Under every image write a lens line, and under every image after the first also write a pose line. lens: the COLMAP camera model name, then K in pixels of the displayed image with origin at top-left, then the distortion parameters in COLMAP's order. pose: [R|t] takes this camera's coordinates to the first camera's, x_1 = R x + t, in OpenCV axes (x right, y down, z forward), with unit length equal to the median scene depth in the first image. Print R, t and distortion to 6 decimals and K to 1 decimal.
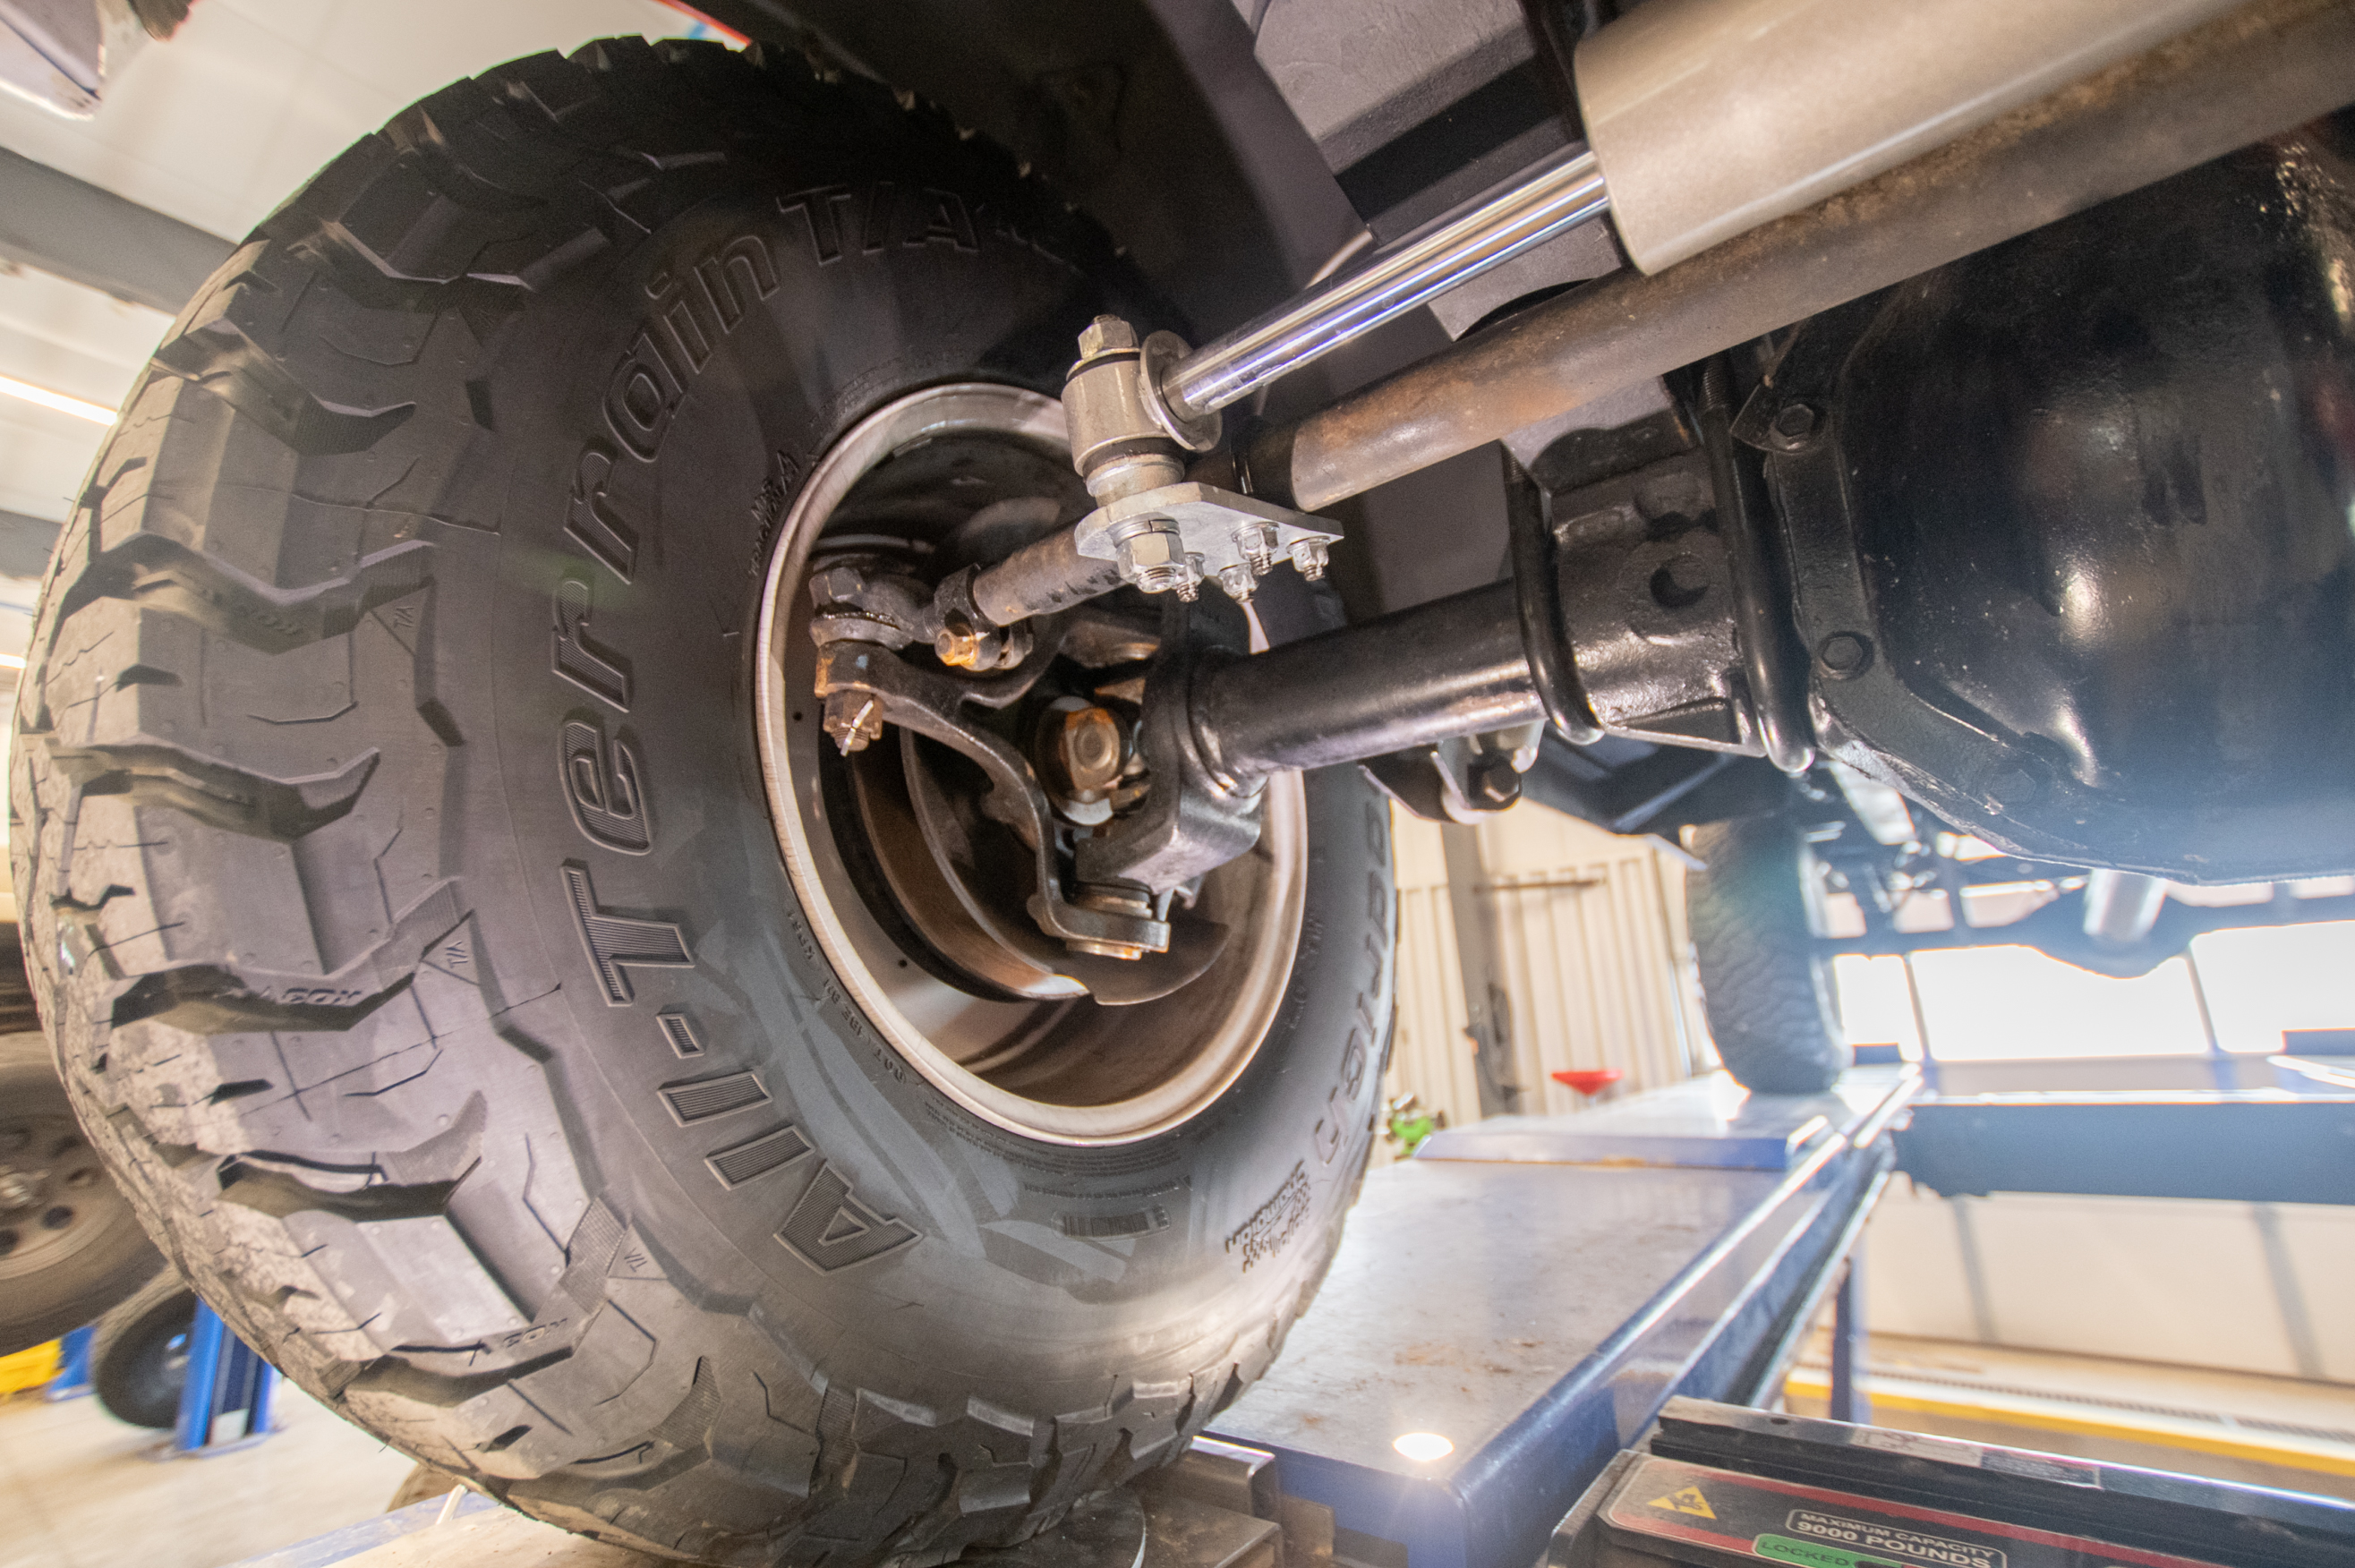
lens RADIAL K [[1002.4, 0, 1177.5], [0, 1002.4, 784.0], [0, 0, 1]] dist [0.002340, 0.000565]
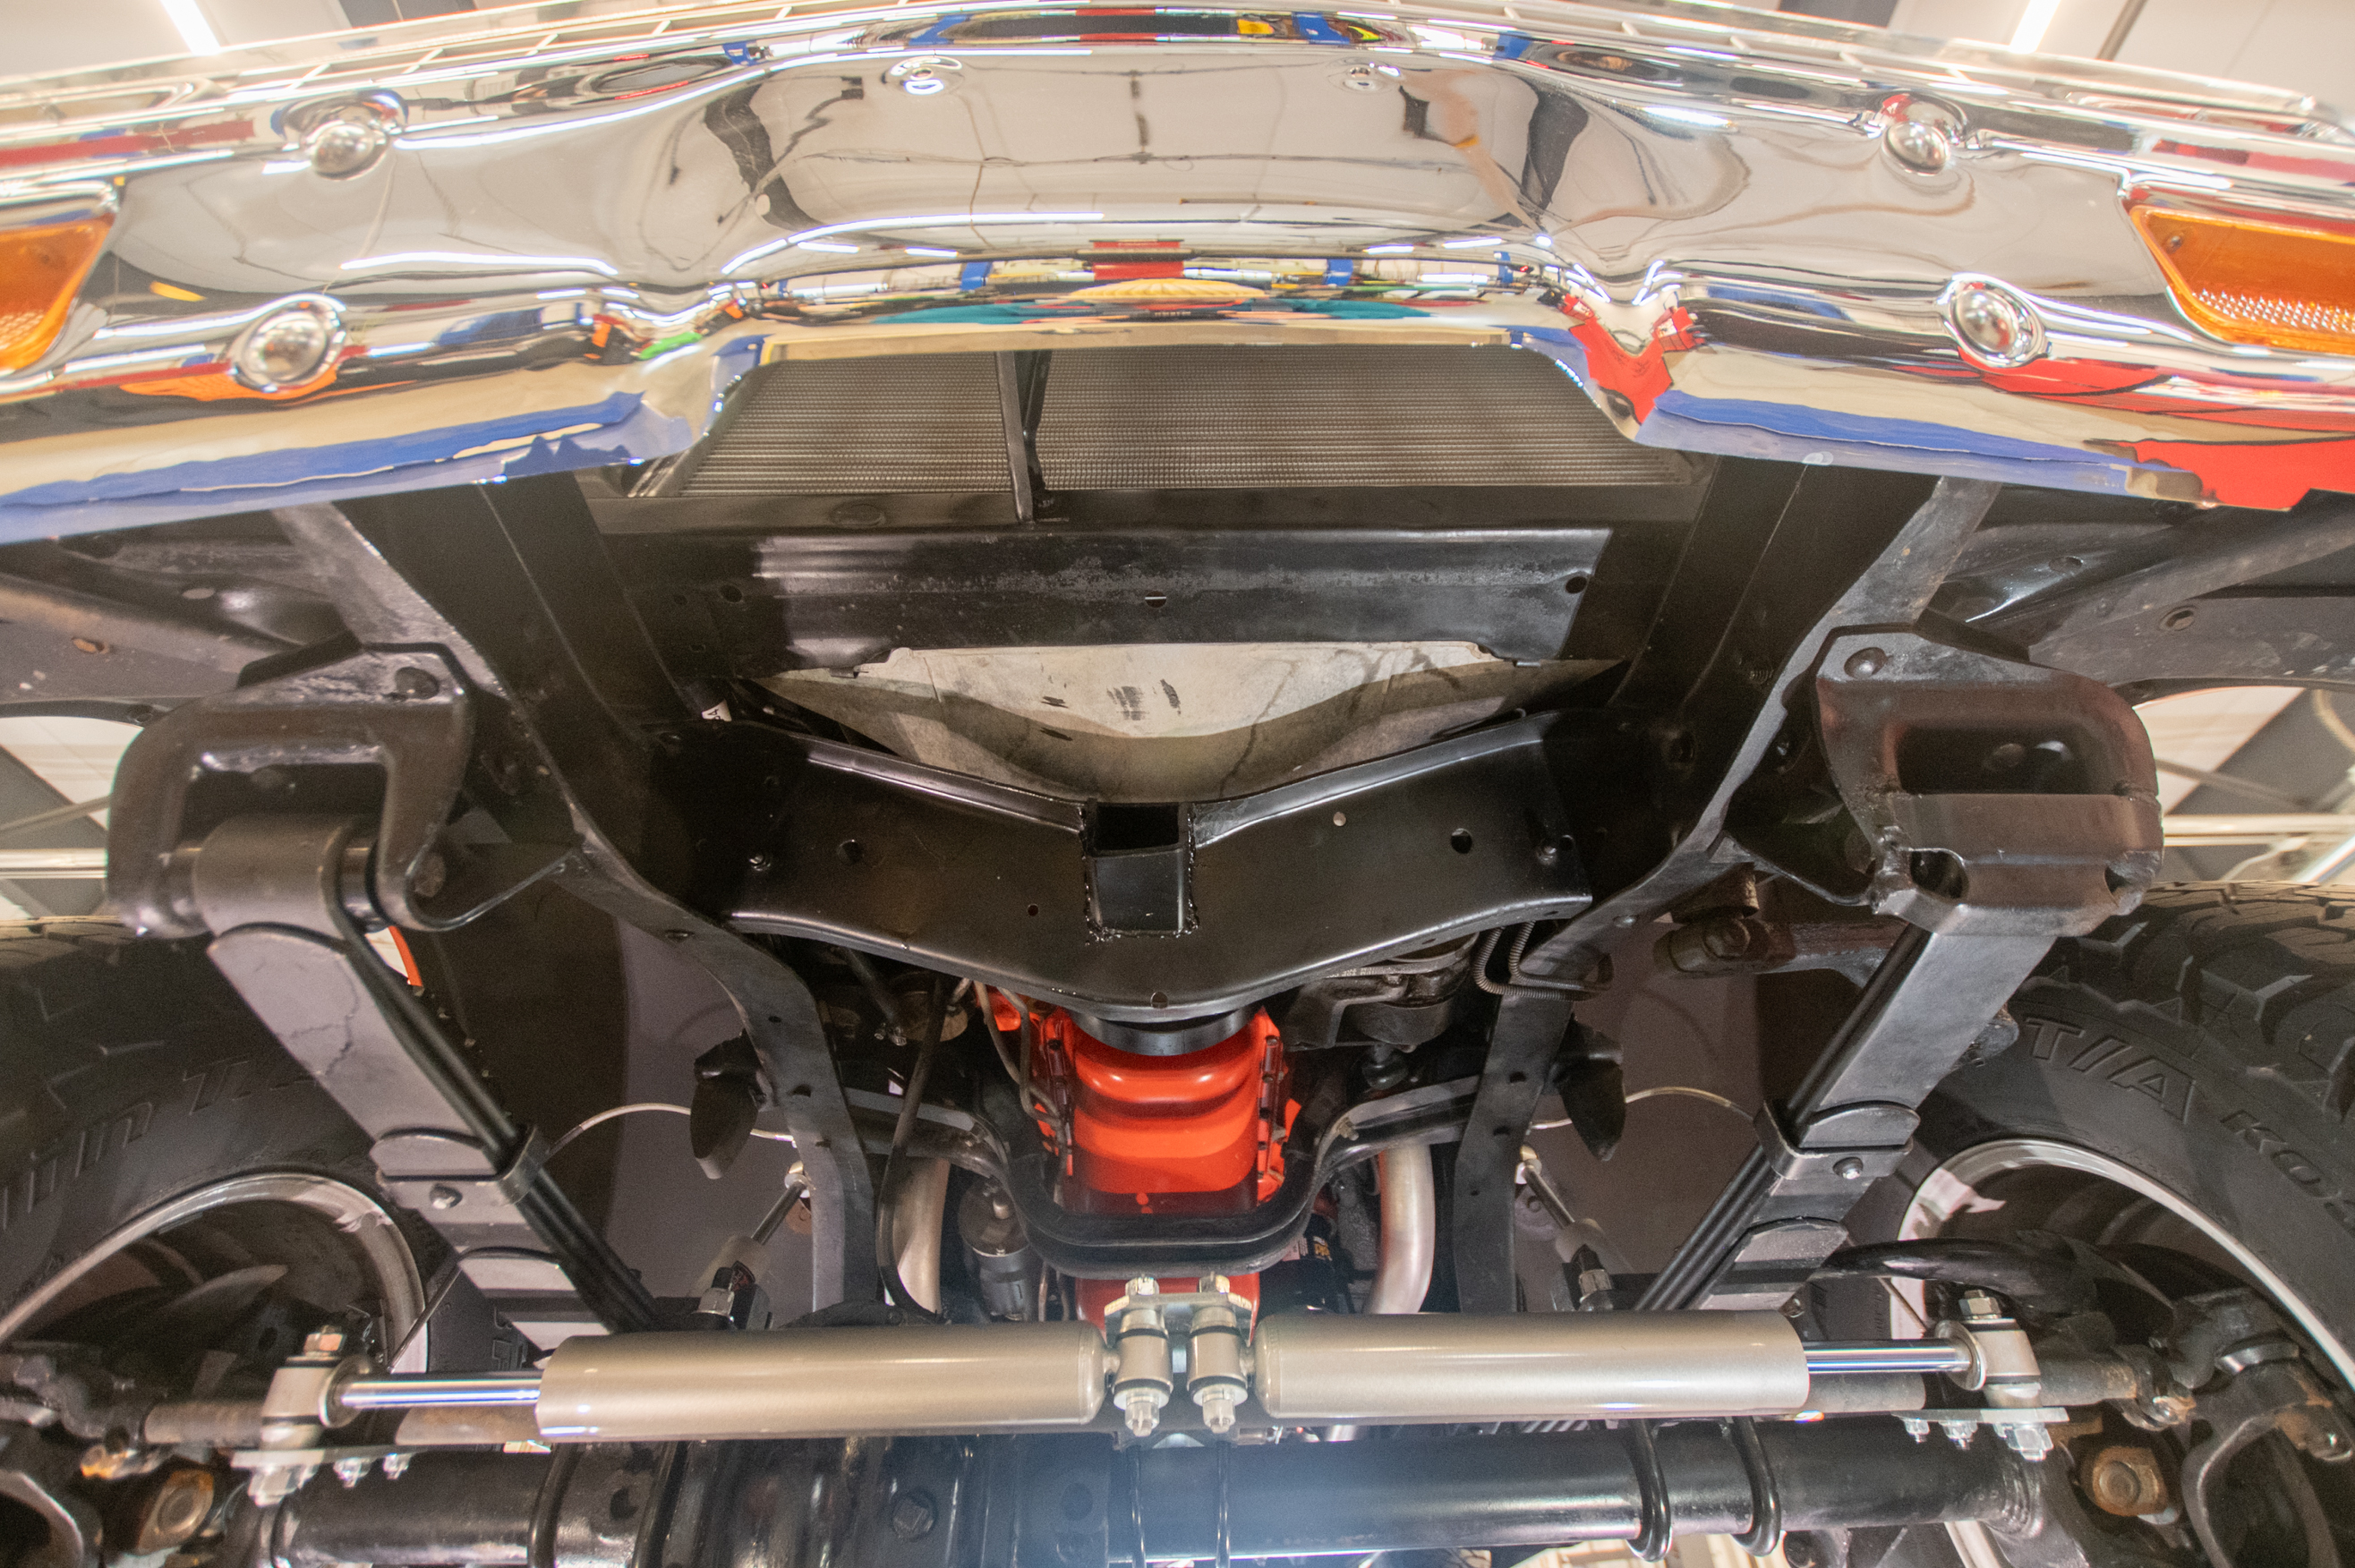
lens RADIAL K [[1002.4, 0, 1177.5], [0, 1002.4, 784.0], [0, 0, 1]] dist [0.002340, 0.000565]
pose [[0.790832, 0.449068, 0.415840, -0.040877], [-0.164077, 0.810127, -0.562825, -0.345946], [-0.589630, 0.376870, 0.714356, -1.238793]]
